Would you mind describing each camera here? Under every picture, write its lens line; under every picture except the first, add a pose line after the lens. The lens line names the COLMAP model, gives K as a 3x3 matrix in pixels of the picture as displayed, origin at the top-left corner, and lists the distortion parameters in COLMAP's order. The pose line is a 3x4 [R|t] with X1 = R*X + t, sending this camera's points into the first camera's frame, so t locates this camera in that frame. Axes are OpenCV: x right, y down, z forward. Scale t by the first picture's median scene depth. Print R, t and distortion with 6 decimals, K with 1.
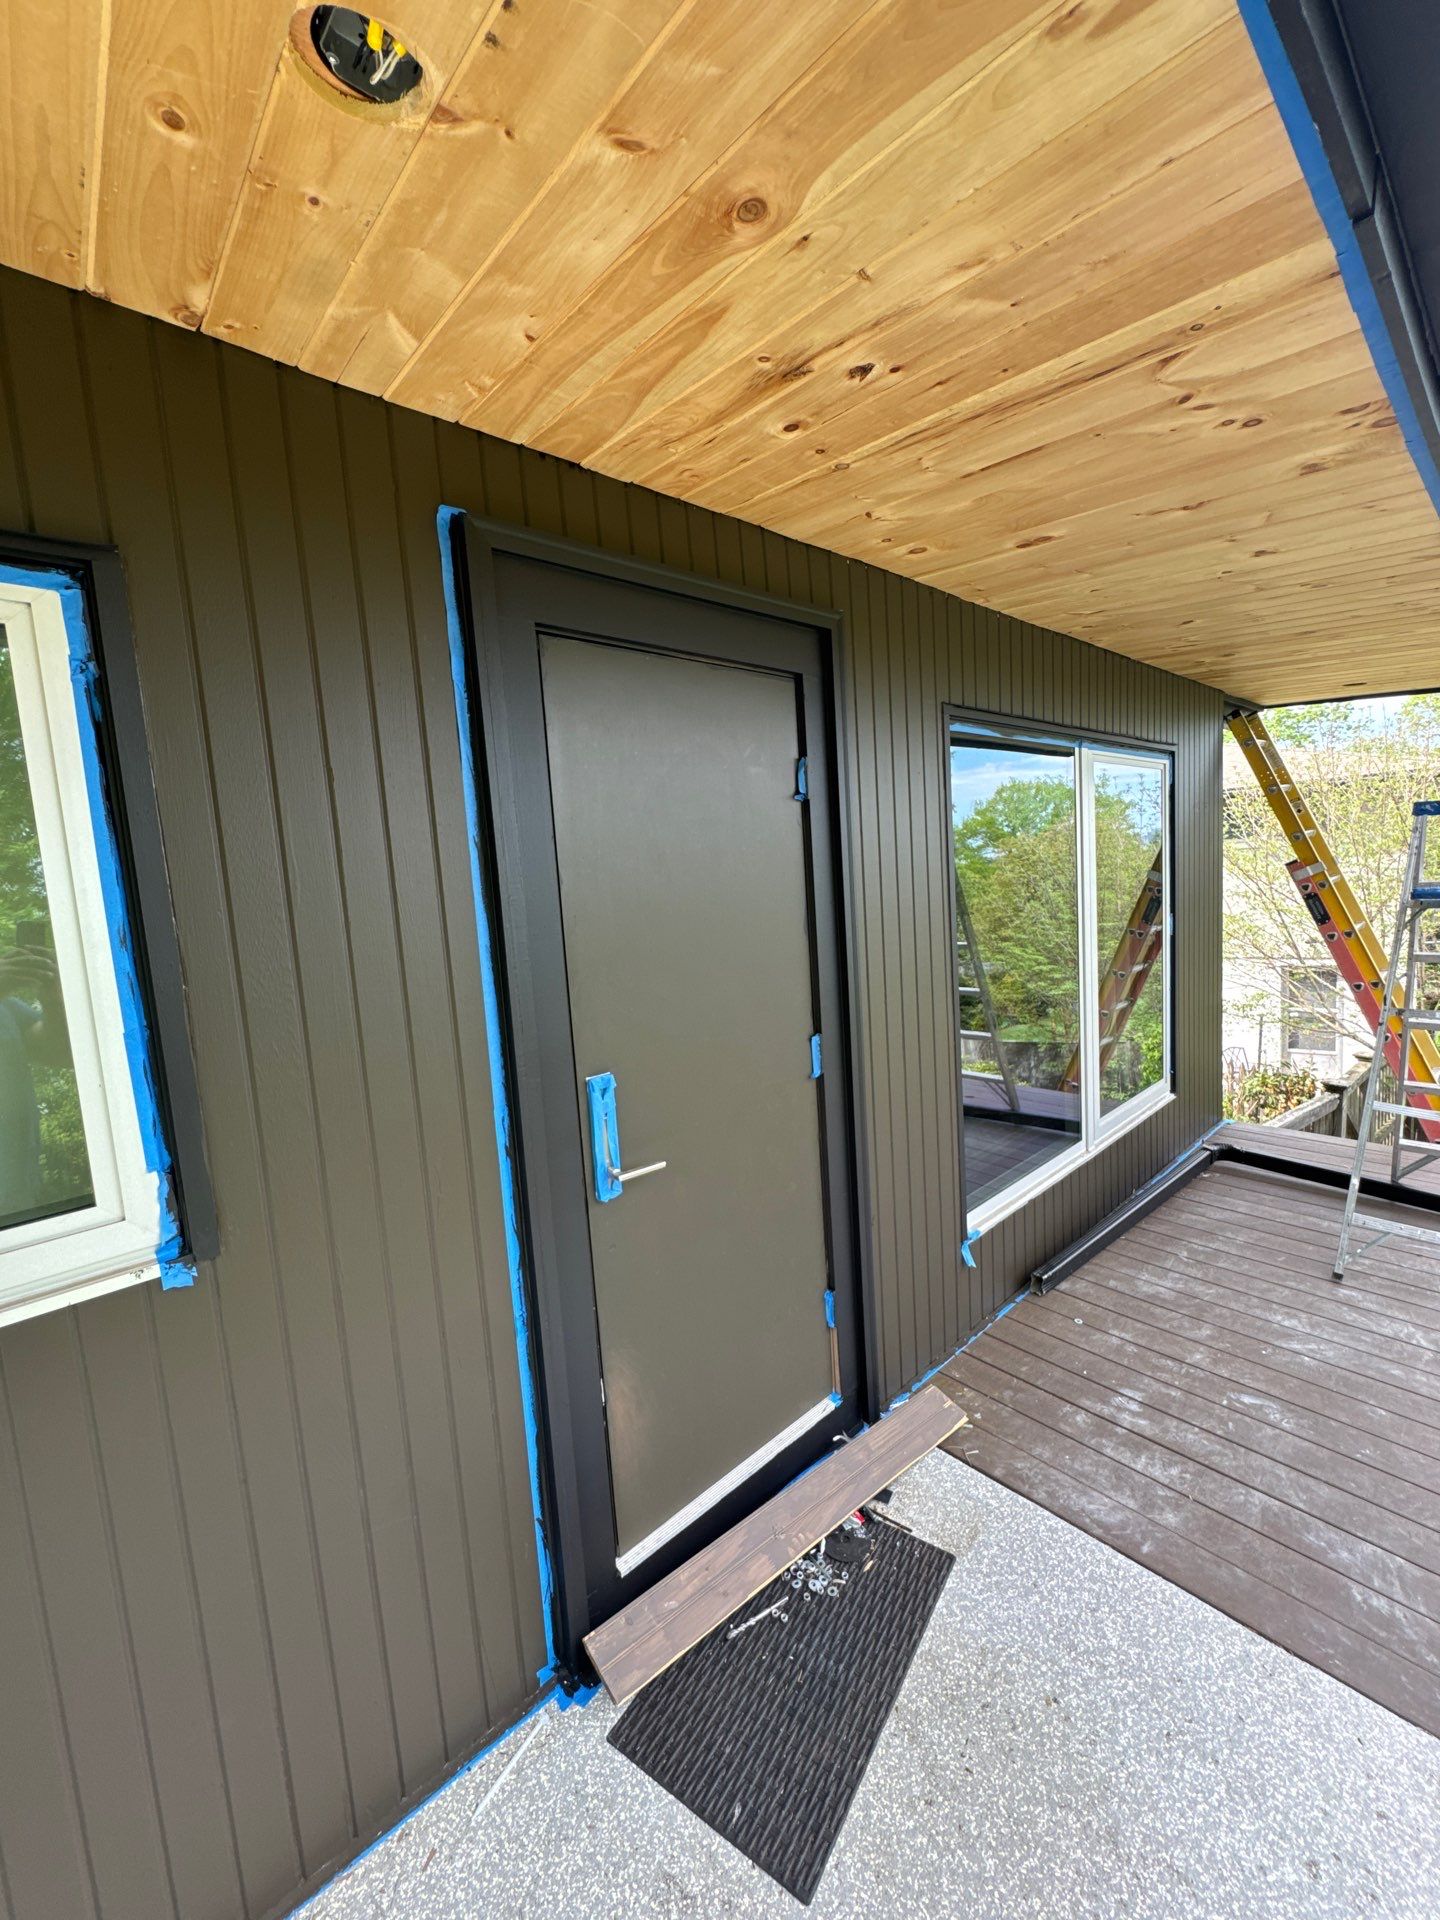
lens RADIAL K [[782.4, 0, 733.5], [0, 782.4, 982.5], [0, 0, 1]] dist [-0.006393, 0.000416]
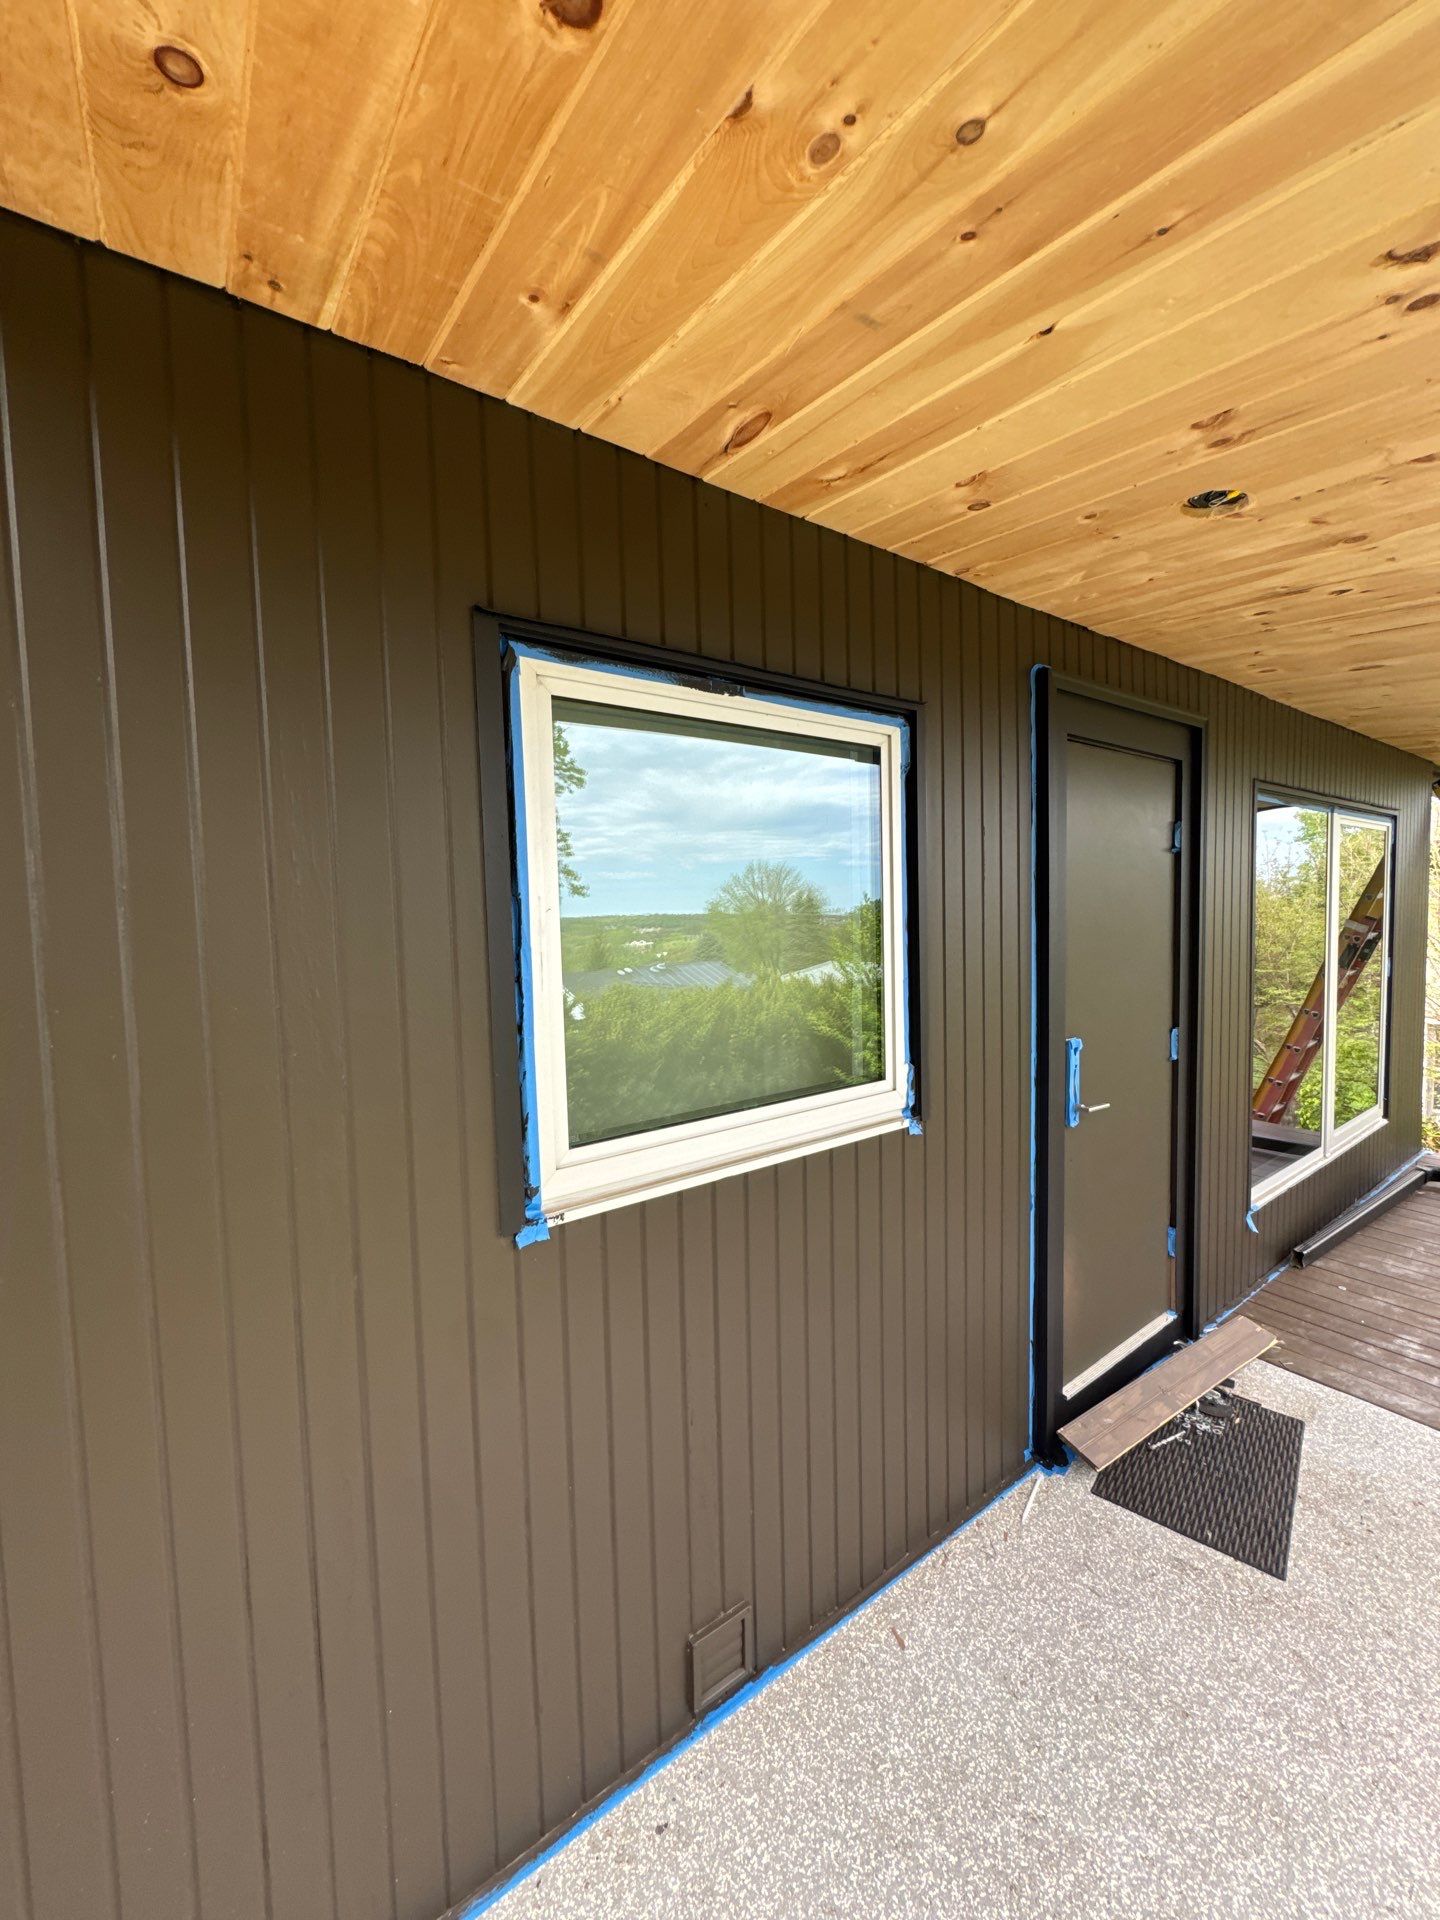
lens RADIAL K [[782.4, 0, 725.6], [0, 782.4, 981.1], [0, 0, 1]] dist [-0.006393, 0.000416]
pose [[0.993995, 0.049978, -0.097348, -0.538457], [-0.054343, 0.997608, -0.042715, 0.087232], [0.094980, 0.047748, 0.994333, -0.399485]]
